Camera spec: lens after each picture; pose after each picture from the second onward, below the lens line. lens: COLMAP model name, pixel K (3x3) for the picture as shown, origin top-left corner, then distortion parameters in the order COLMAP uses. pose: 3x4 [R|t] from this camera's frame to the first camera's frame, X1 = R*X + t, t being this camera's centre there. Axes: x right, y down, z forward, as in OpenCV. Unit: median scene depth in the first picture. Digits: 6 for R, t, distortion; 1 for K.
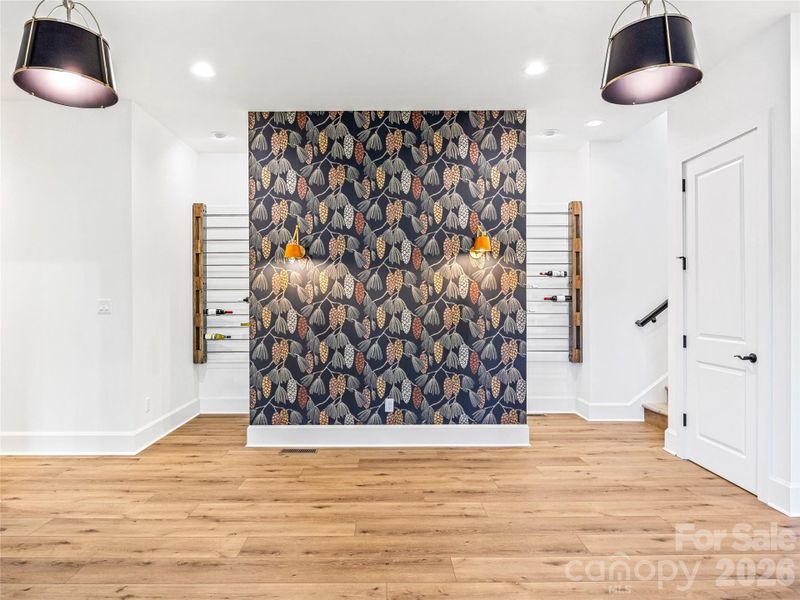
lens RADIAL K [[477.9, 0, 400.4], [0, 477.9, 296.6], [0, 0, 1]] dist [0.003698, 0.001229]
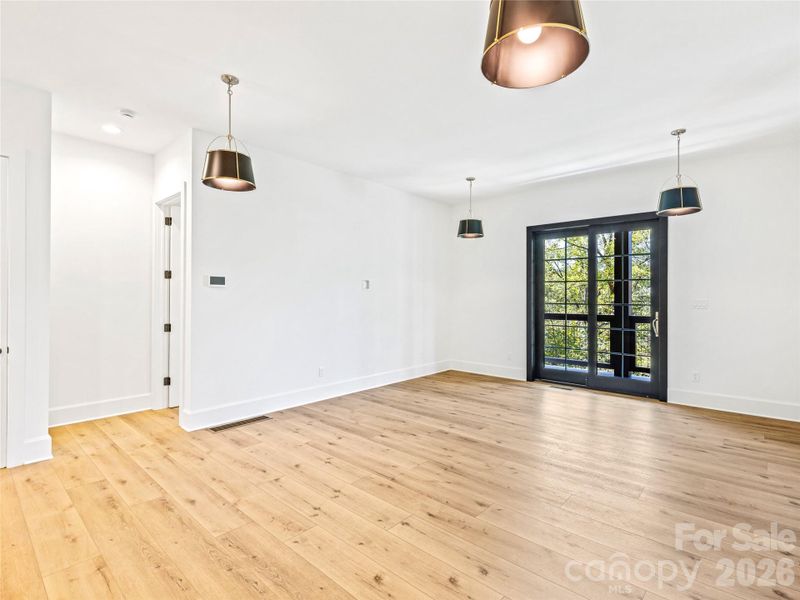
lens RADIAL K [[430.1, 0, 400.0], [0, 430.1, 300.0], [0, 0, 1]] dist [-0.043564, -0.000076]
pose [[-0.718636, -0.000734, 0.695386, -0.832018], [0.001810, 0.999994, 0.002926, 0.011175], [-0.695384, 0.003362, -0.718630, 1.361605]]
